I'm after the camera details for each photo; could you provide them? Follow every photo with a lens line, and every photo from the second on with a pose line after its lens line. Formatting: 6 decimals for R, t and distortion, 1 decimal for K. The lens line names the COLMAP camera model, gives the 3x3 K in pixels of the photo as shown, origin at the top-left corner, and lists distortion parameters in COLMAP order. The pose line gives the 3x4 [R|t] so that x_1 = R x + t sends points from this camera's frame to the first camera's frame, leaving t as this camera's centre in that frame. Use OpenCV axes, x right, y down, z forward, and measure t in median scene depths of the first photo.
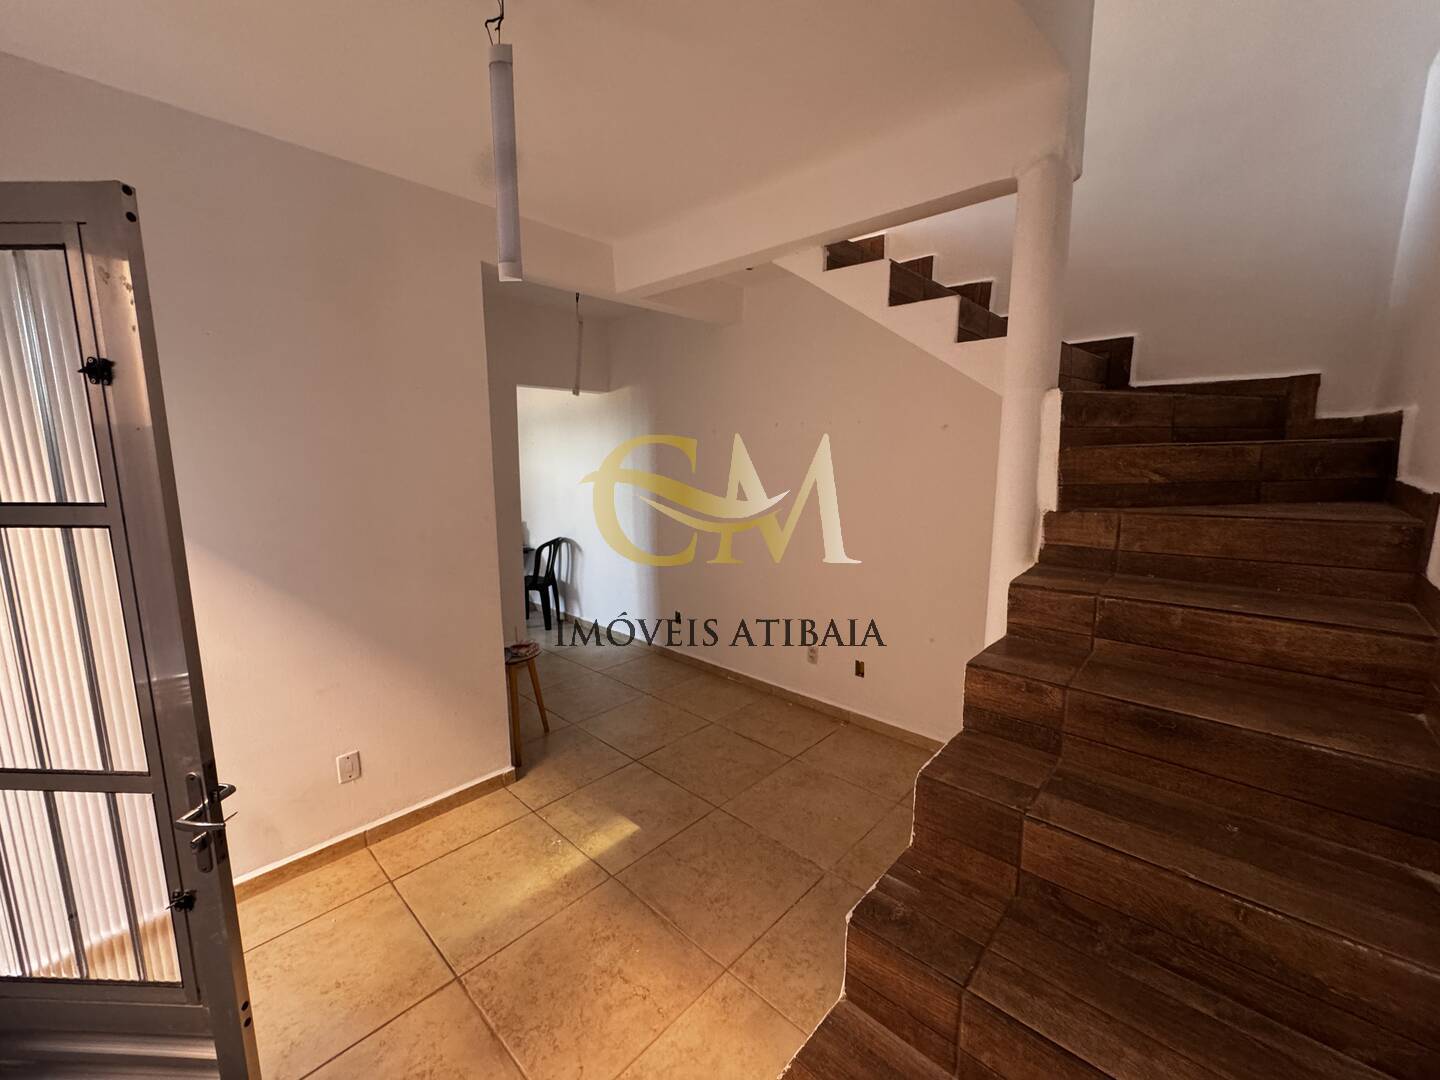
lens RADIAL K [[574.0, 0, 717.2], [0, 574.0, 543.2], [0, 0, 1]] dist [-0.005774, 0.000381]
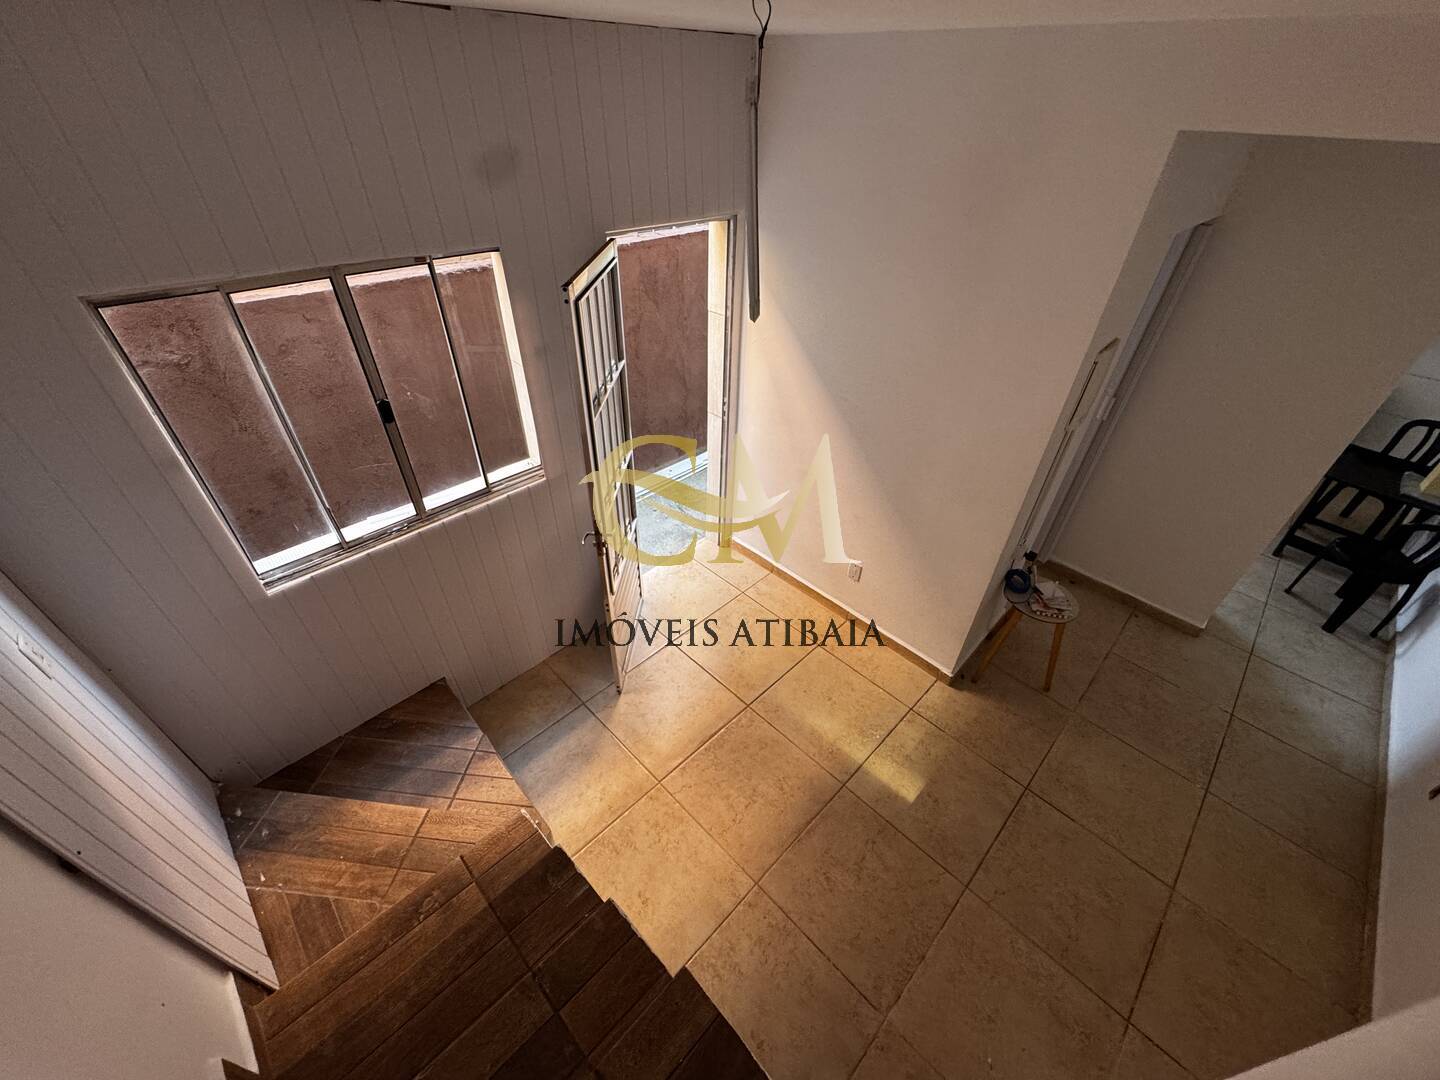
lens RADIAL K [[574.0, 0, 718.8], [0, 574.0, 541.4], [0, 0, 1]] dist [-0.005774, 0.000381]
pose [[-0.041059, 0.615864, -0.786782, 0.454678], [-0.176809, 0.770540, 0.612378, -0.491184], [0.983388, 0.164254, 0.077253, 0.578906]]
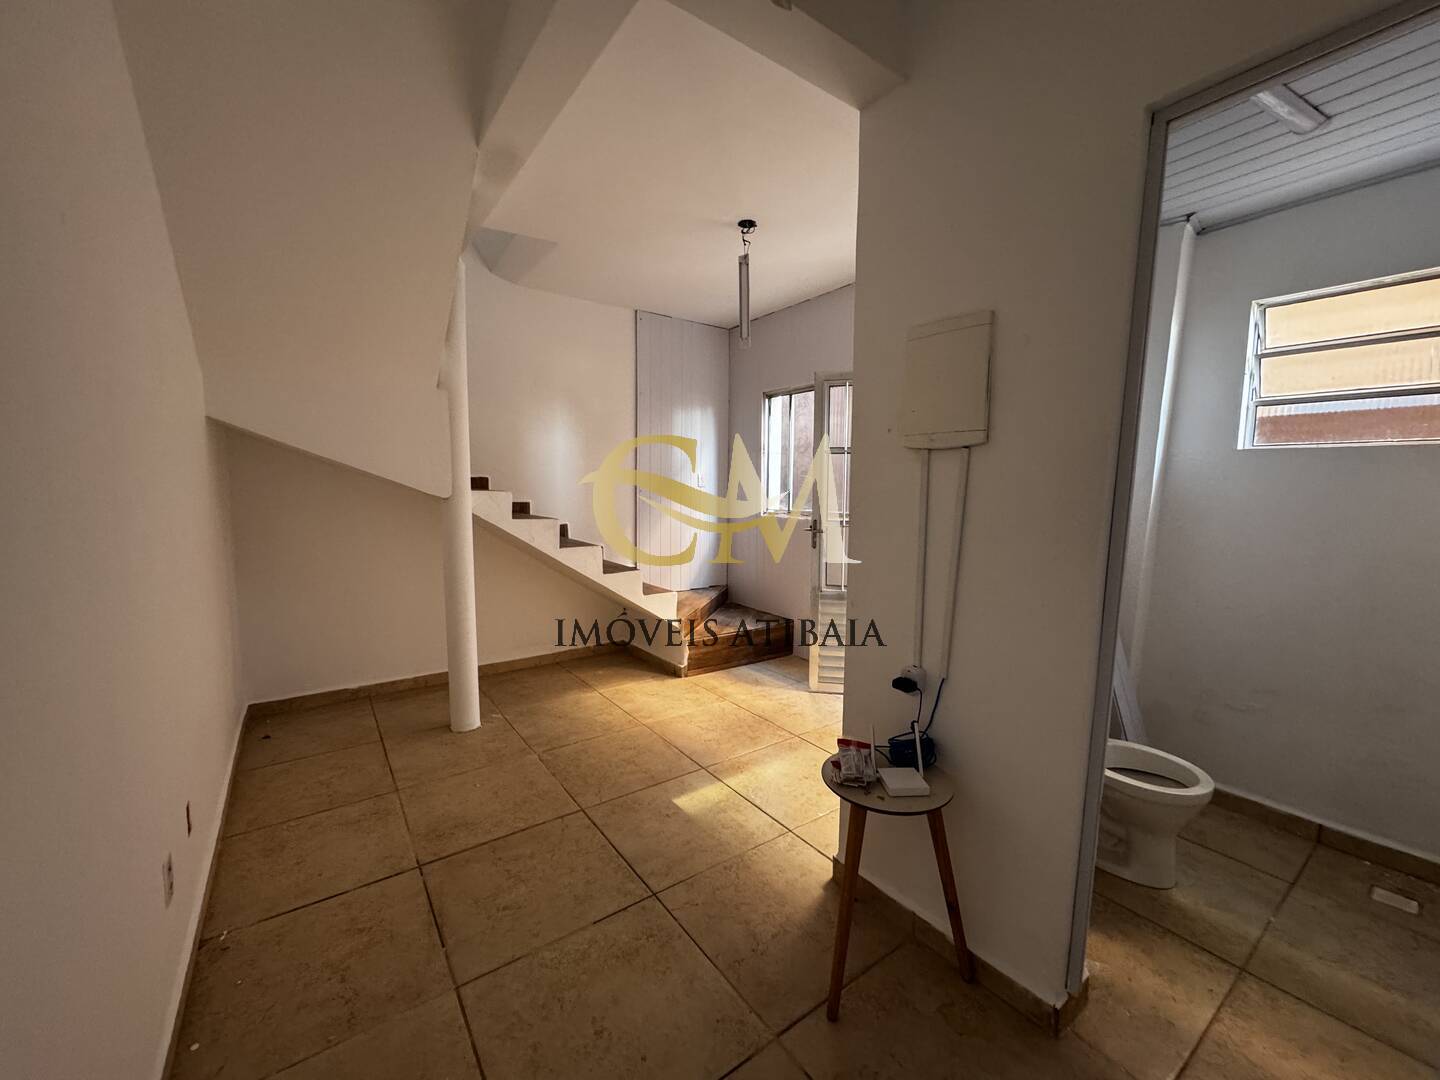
lens RADIAL K [[574.0, 0, 711.7], [0, 574.0, 536.6], [0, 0, 1]] dist [-0.005774, 0.000381]
pose [[-0.978263, -0.024840, 0.205877, -0.442775], [0.027449, 0.968553, 0.247290, -0.193693], [-0.205546, 0.247565, -0.946817, 2.047573]]
